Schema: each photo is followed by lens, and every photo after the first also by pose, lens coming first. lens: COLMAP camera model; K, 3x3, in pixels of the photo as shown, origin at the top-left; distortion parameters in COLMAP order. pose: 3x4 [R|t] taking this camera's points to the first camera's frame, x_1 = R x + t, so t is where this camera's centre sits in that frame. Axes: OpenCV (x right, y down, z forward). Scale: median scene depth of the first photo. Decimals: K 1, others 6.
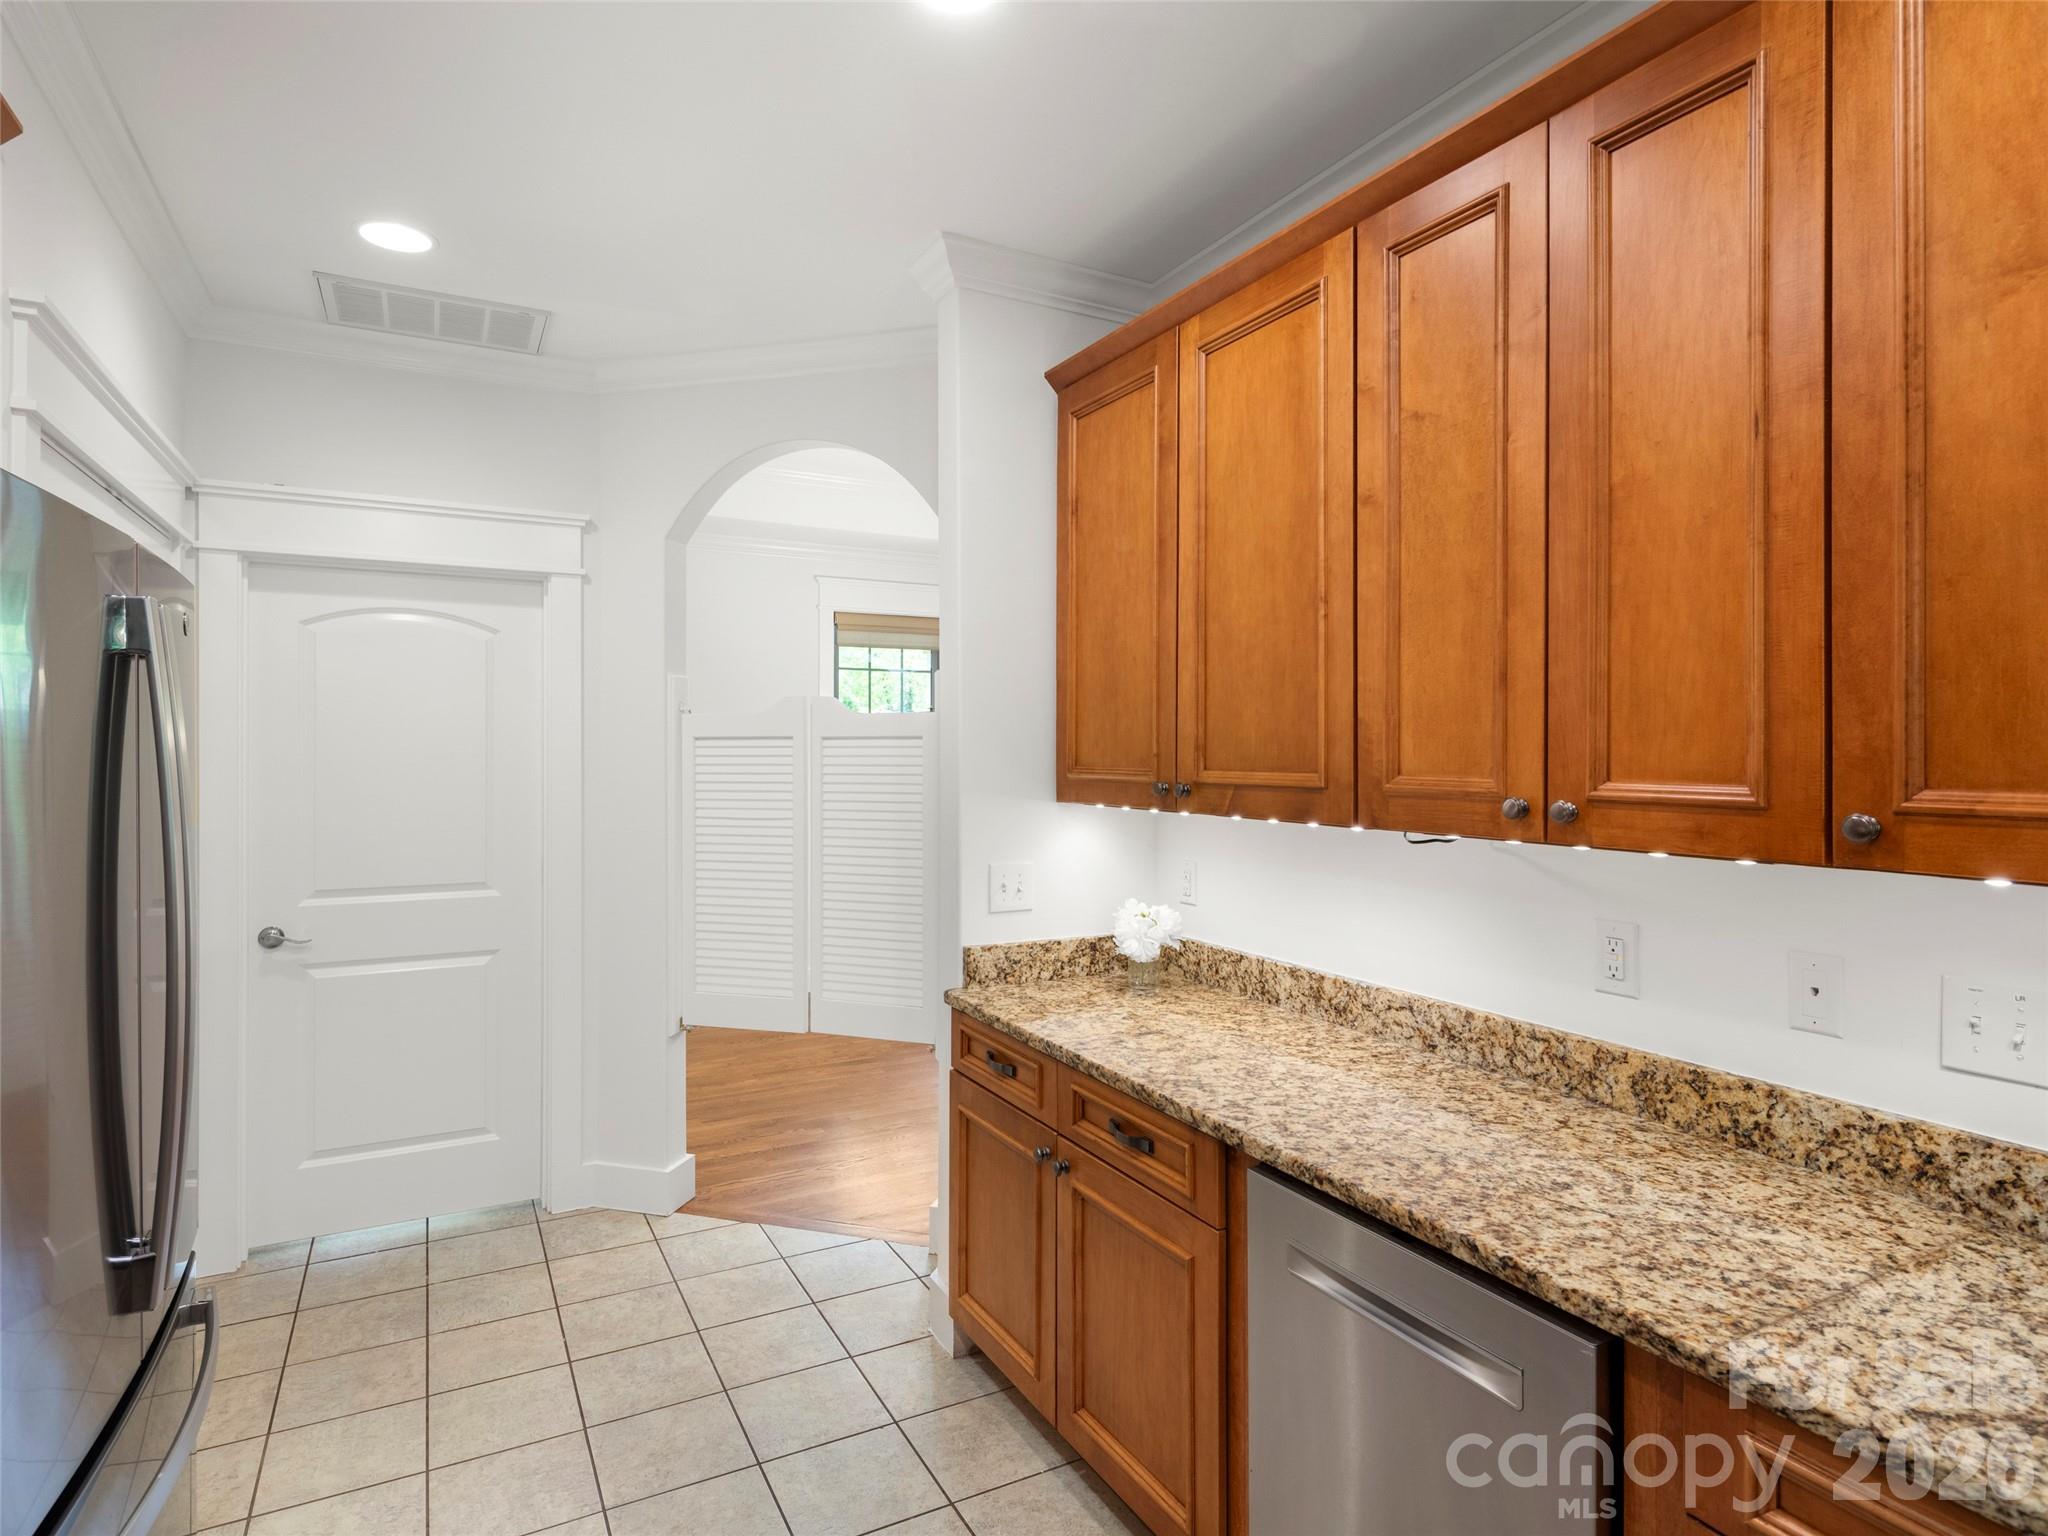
lens RADIAL K [[1121.8, 0, 1048.2], [0, 1121.8, 752.8], [0, 0, 1]] dist [0.001693, -0.001703]
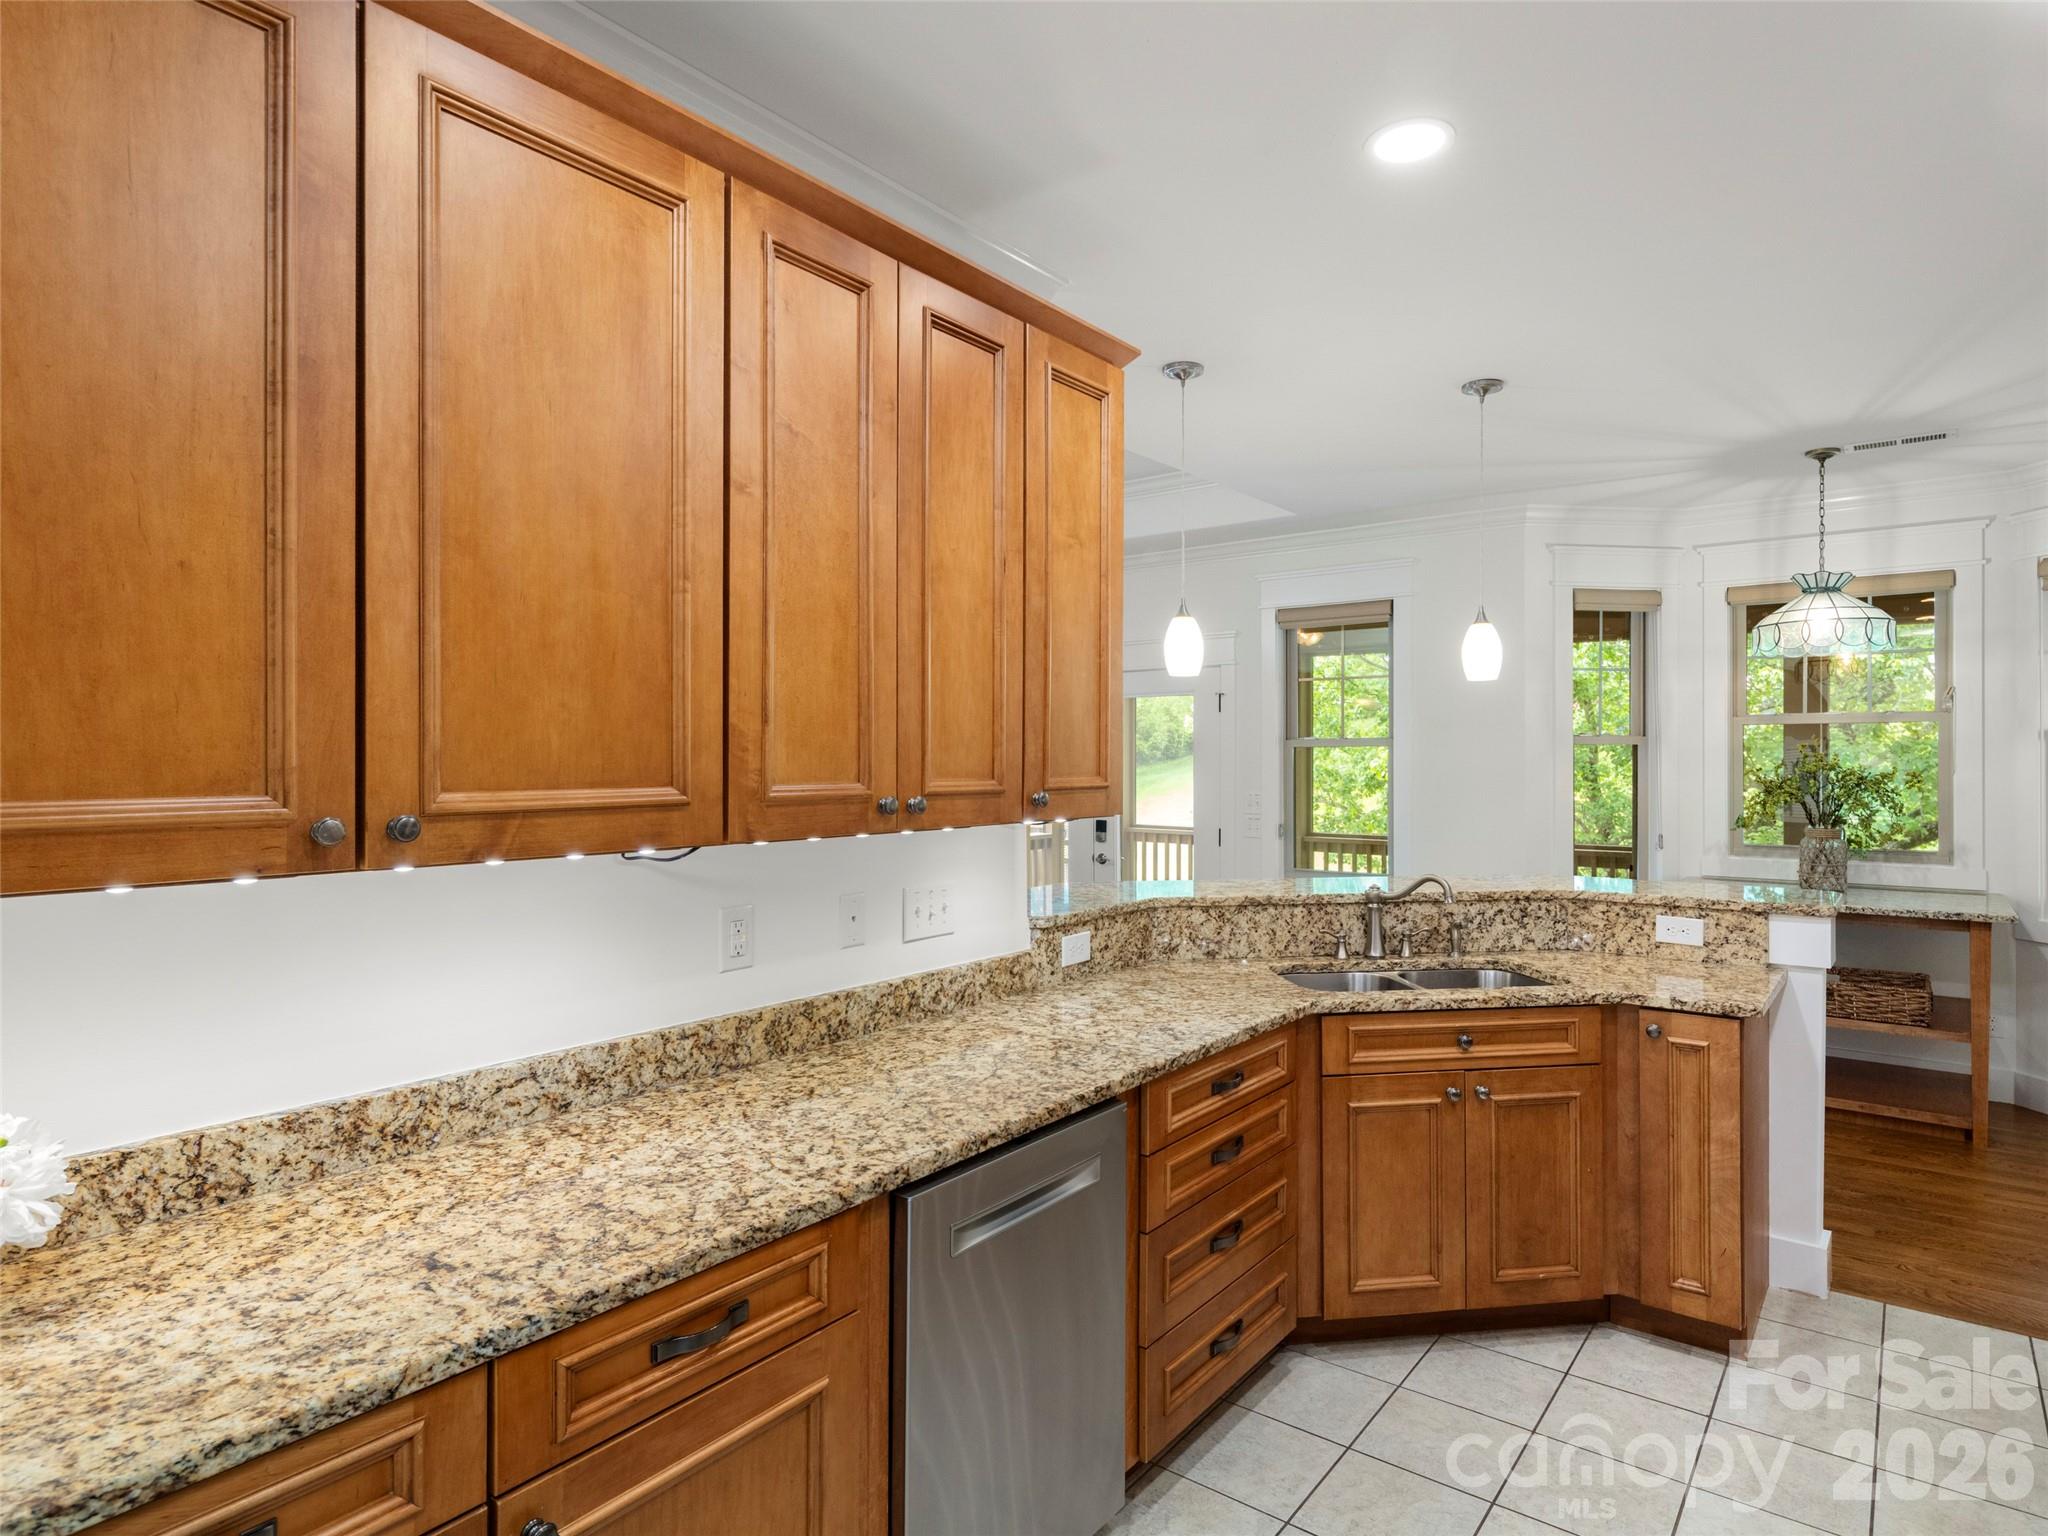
lens RADIAL K [[1140.0, 0, 1024.0], [0, 1140.0, 768.0], [0, 0, 1]] dist [0.002251, -0.002482]
pose [[-0.394604, -0.009775, 0.918799, -0.595193], [0.001392, 0.999936, 0.011236, -0.004504], [-0.918850, 0.005713, -0.394565, 1.028606]]
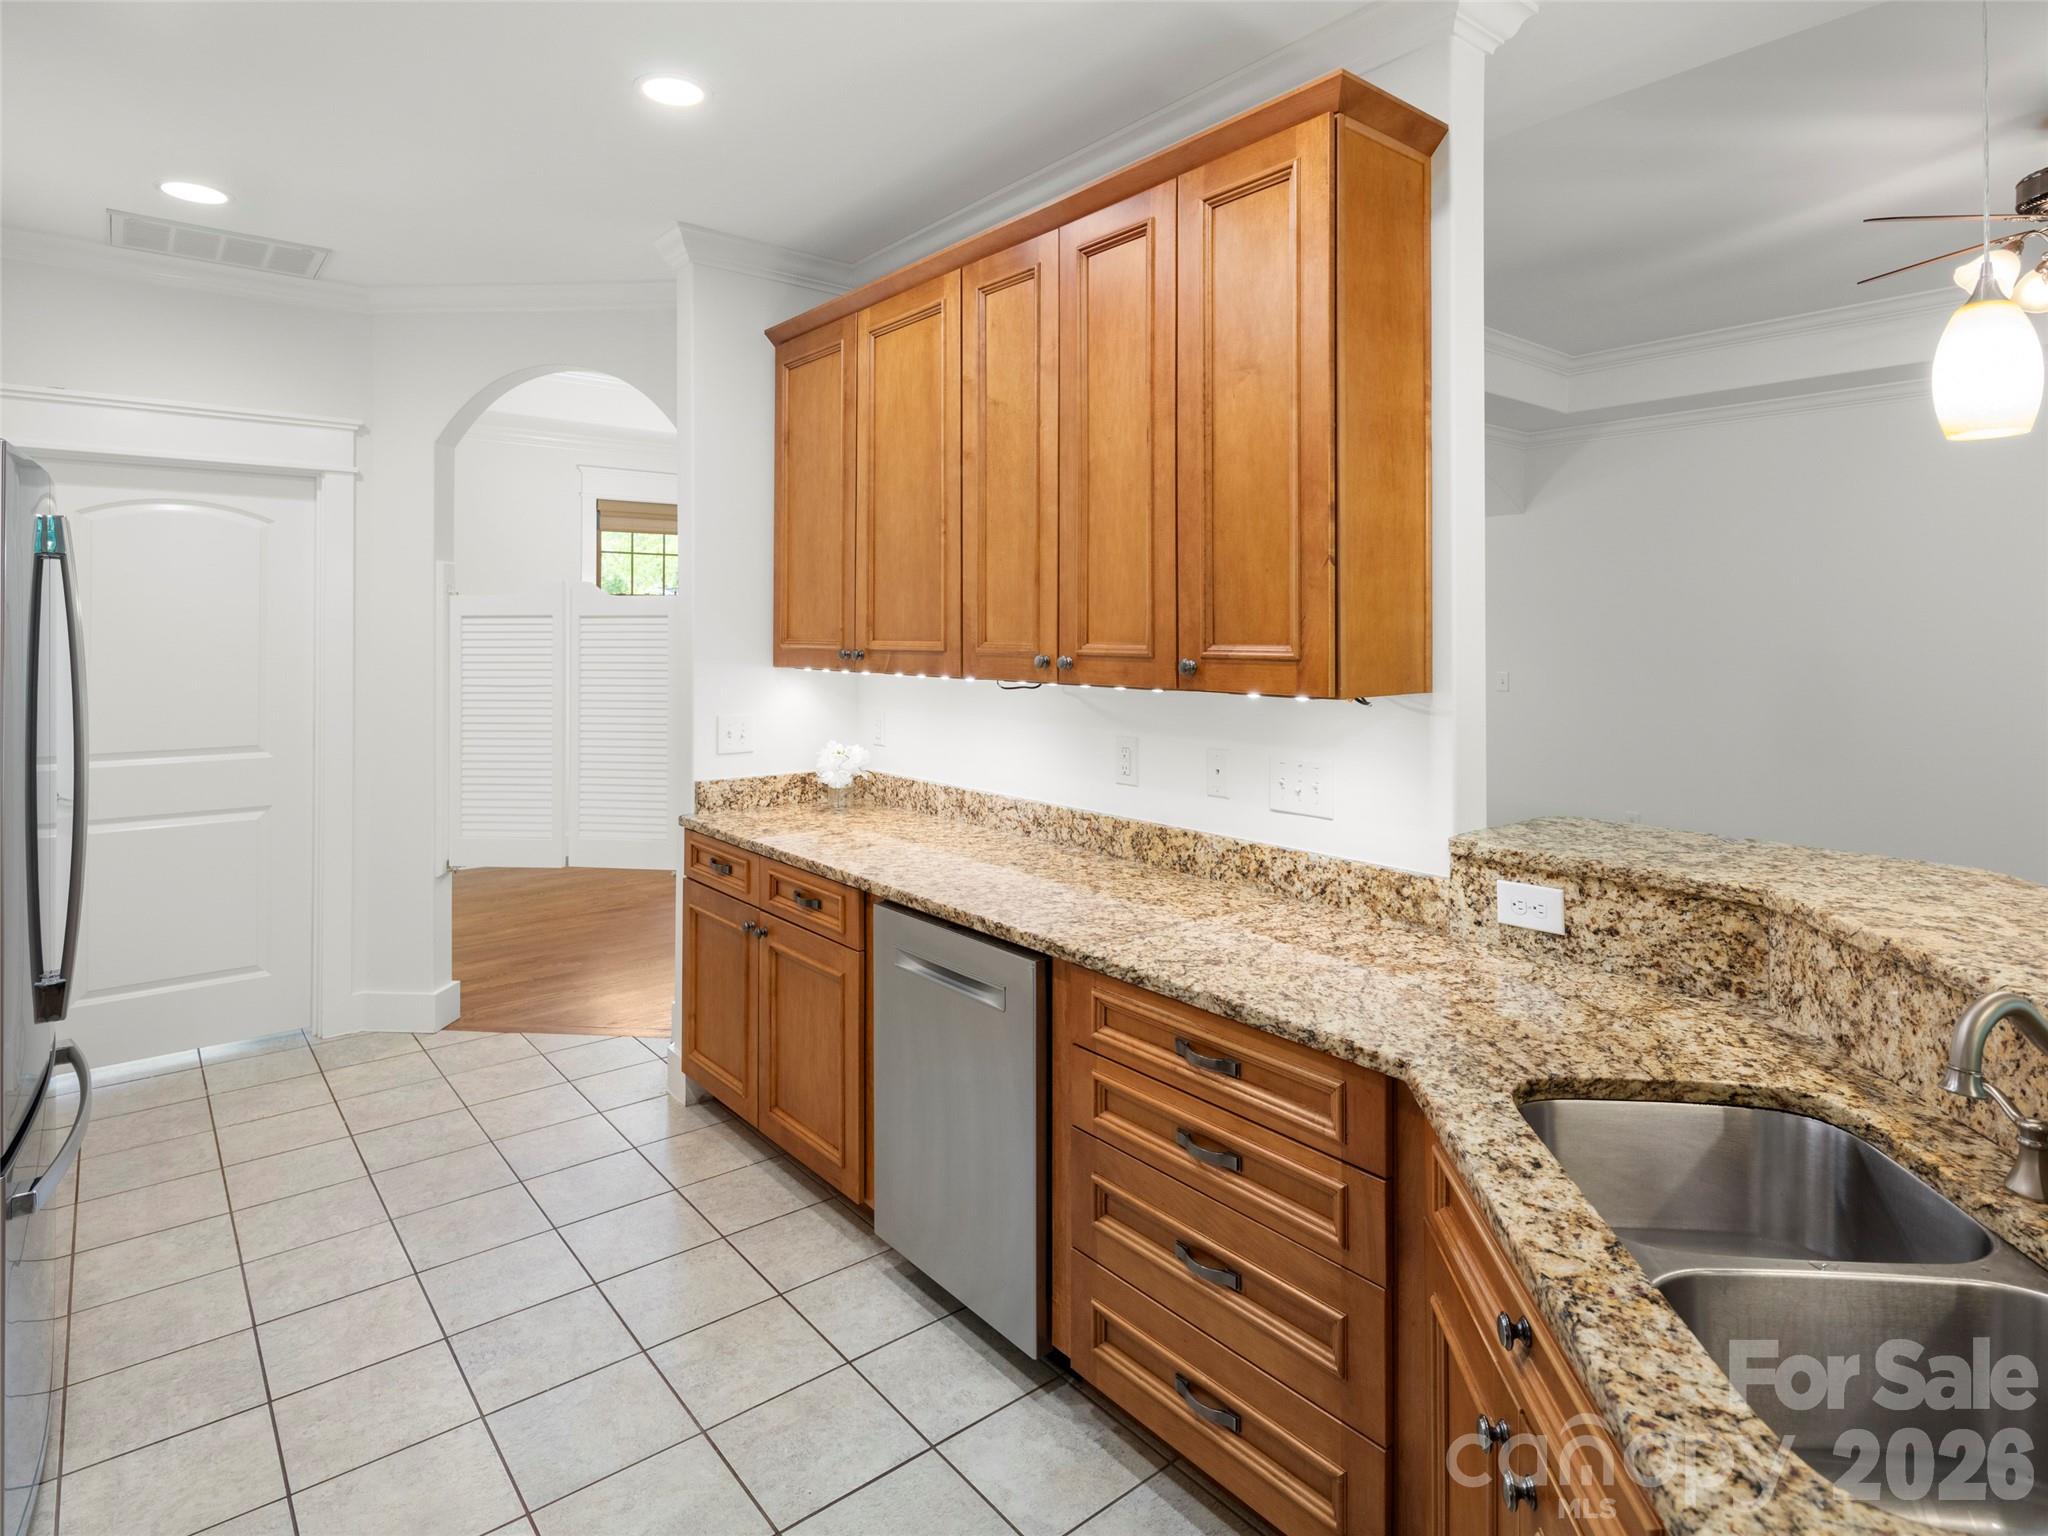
lens RADIAL K [[1111.1, 0, 1052.6], [0, 1111.1, 618.1], [0, 0, 1]] dist [0.003057, -0.001047]
pose [[0.980971, 0.000831, 0.194153, 0.098300], [0.001640, 0.999920, -0.012565, 0.006491], [-0.194148, 0.012644, 0.980891, -0.402755]]
